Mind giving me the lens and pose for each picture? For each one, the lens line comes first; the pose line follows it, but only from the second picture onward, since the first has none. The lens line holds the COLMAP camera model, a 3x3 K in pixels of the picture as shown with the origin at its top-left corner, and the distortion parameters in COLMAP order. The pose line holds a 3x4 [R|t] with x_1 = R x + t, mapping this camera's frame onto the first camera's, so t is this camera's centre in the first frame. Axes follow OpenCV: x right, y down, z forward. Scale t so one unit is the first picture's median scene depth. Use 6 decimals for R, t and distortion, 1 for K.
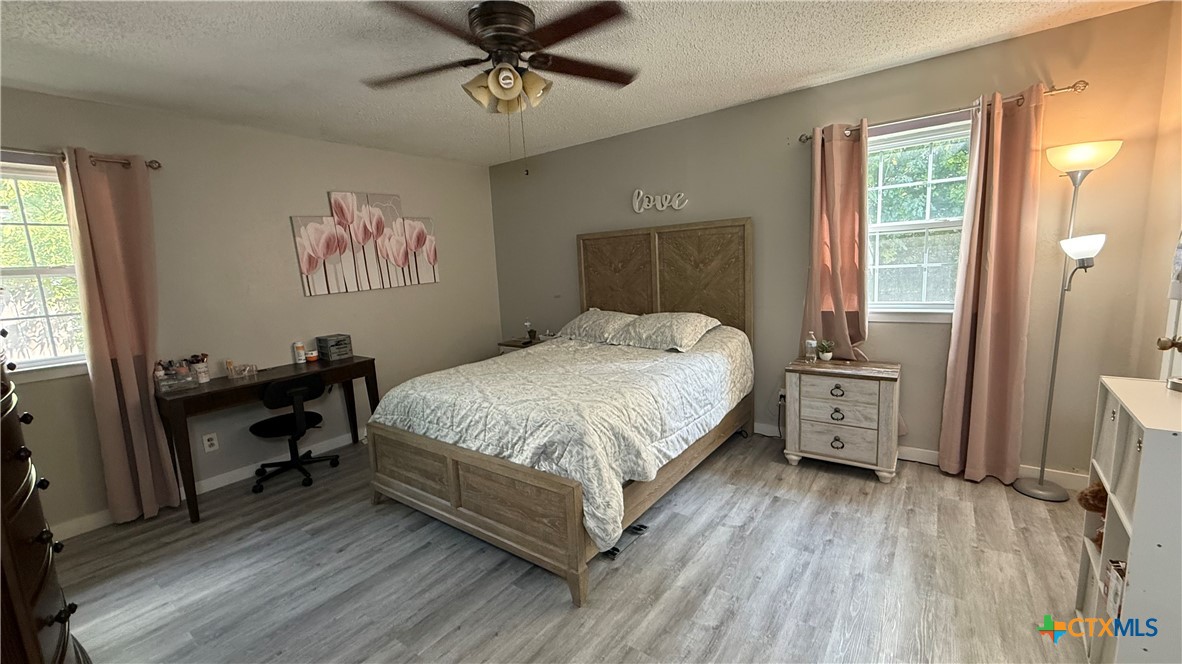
lens RADIAL K [[469.7, 0, 589.0], [0, 469.7, 331.7], [0, 0, 1]] dist [-0.001932, 0.000796]
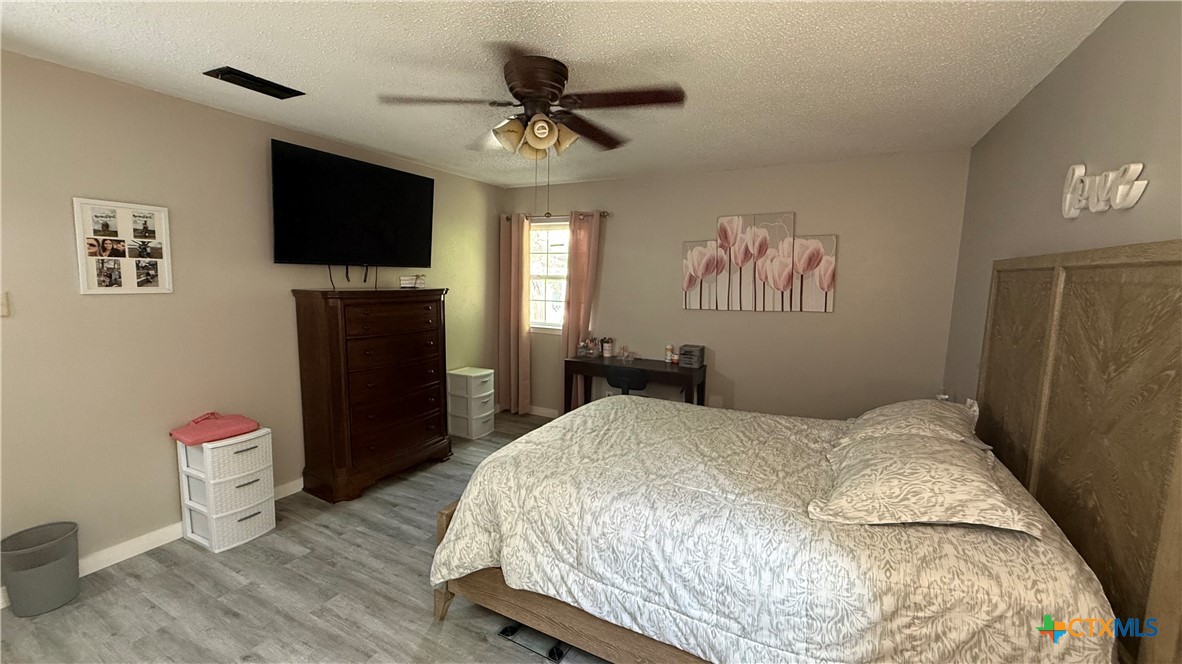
lens RADIAL K [[469.7, 0, 587.2], [0, 469.7, 331.8], [0, 0, 1]] dist [-0.001932, 0.000796]
pose [[0.159543, 0.176617, -0.971263, 0.485720], [-0.167250, 0.974479, 0.149729, -0.144827], [0.972920, 0.138556, 0.185010, 0.513393]]
